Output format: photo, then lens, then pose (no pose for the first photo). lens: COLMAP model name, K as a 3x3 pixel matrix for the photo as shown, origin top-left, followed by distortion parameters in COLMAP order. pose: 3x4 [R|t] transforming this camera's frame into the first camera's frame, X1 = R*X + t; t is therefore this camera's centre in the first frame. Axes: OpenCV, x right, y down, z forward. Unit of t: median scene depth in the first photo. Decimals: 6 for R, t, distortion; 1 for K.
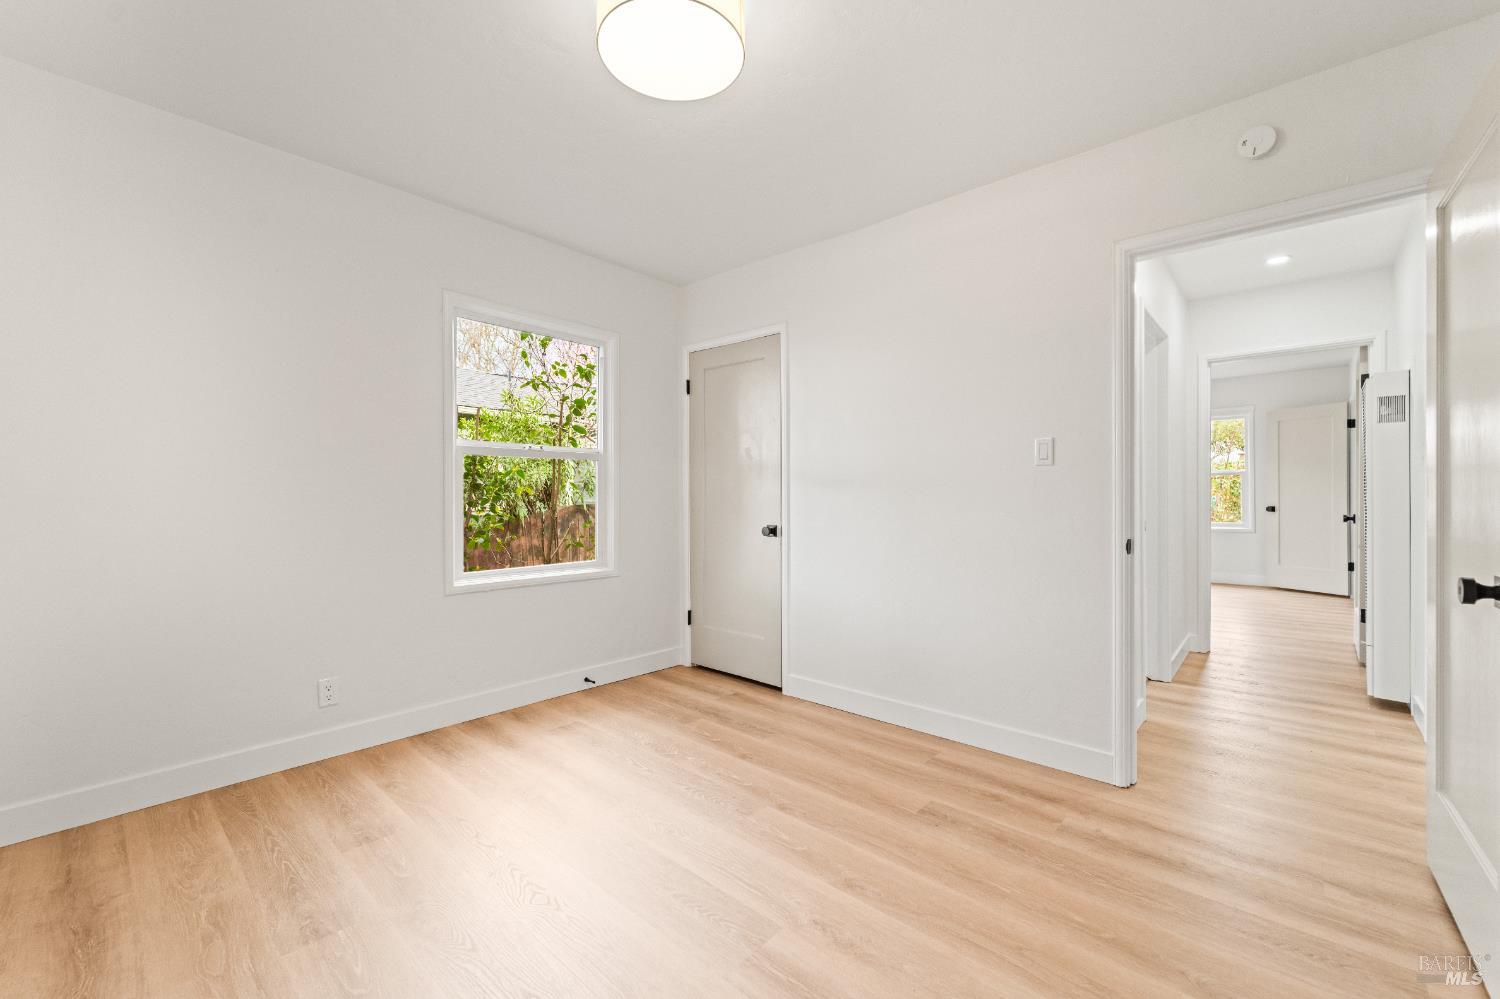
lens RADIAL K [[609.1, 0, 757.3], [0, 609.1, 495.5], [0, 0, 1]] dist [0.003426, -0.000657]
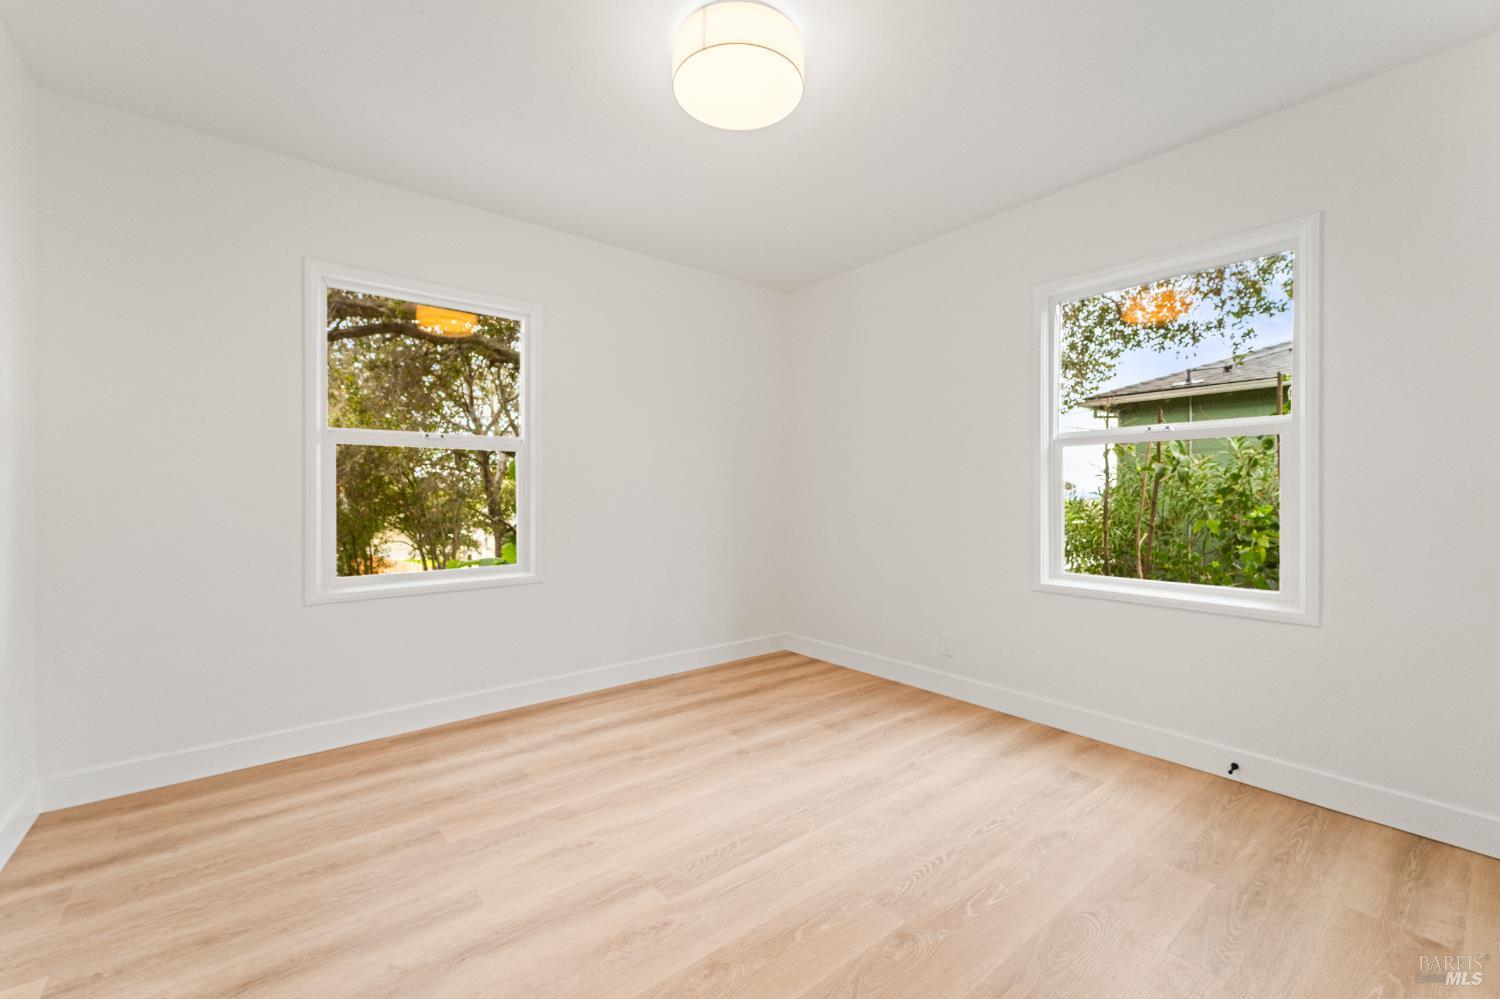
lens RADIAL K [[609.1, 0, 736.9], [0, 609.1, 501.6], [0, 0, 1]] dist [0.003426, -0.000657]
pose [[-0.167730, 0.006272, -0.985813, 0.590929], [-0.005160, 0.999960, 0.007240, 0.014607], [0.985819, 0.006301, -0.167691, 0.732752]]
